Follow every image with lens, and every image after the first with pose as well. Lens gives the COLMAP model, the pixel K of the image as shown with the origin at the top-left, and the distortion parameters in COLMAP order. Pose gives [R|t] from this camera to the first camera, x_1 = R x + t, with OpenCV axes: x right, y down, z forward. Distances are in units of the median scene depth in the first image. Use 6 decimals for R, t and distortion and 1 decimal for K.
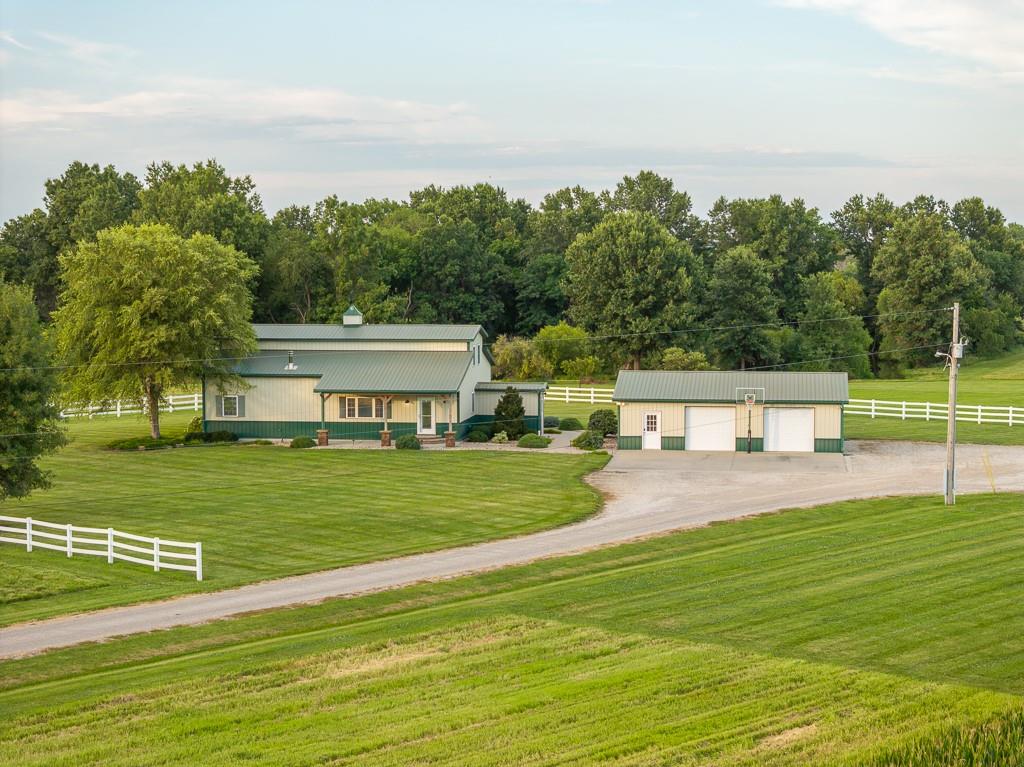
lens RADIAL K [[2055.0, 0, 512.0], [0, 2055.0, 383.5], [0, 0, 1]] dist [-0.099366, 0.227671]
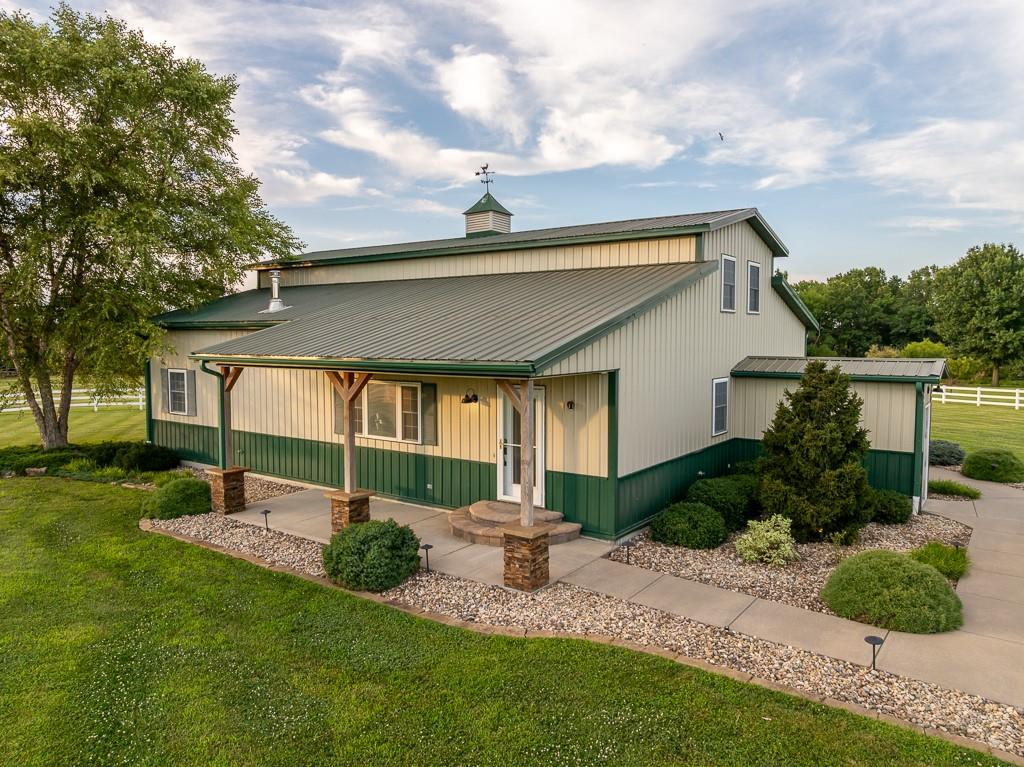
lens RADIAL K [[723.1, 0, 509.6], [0, 723.1, 377.7], [0, 0, 1]] dist [-0.067210, 0.041323]
pose [[0.880901, 0.027237, -0.472515, 0.009239], [-0.030167, 0.999544, 0.001376, 0.005086], [0.472337, 0.013043, 0.881321, 0.893907]]
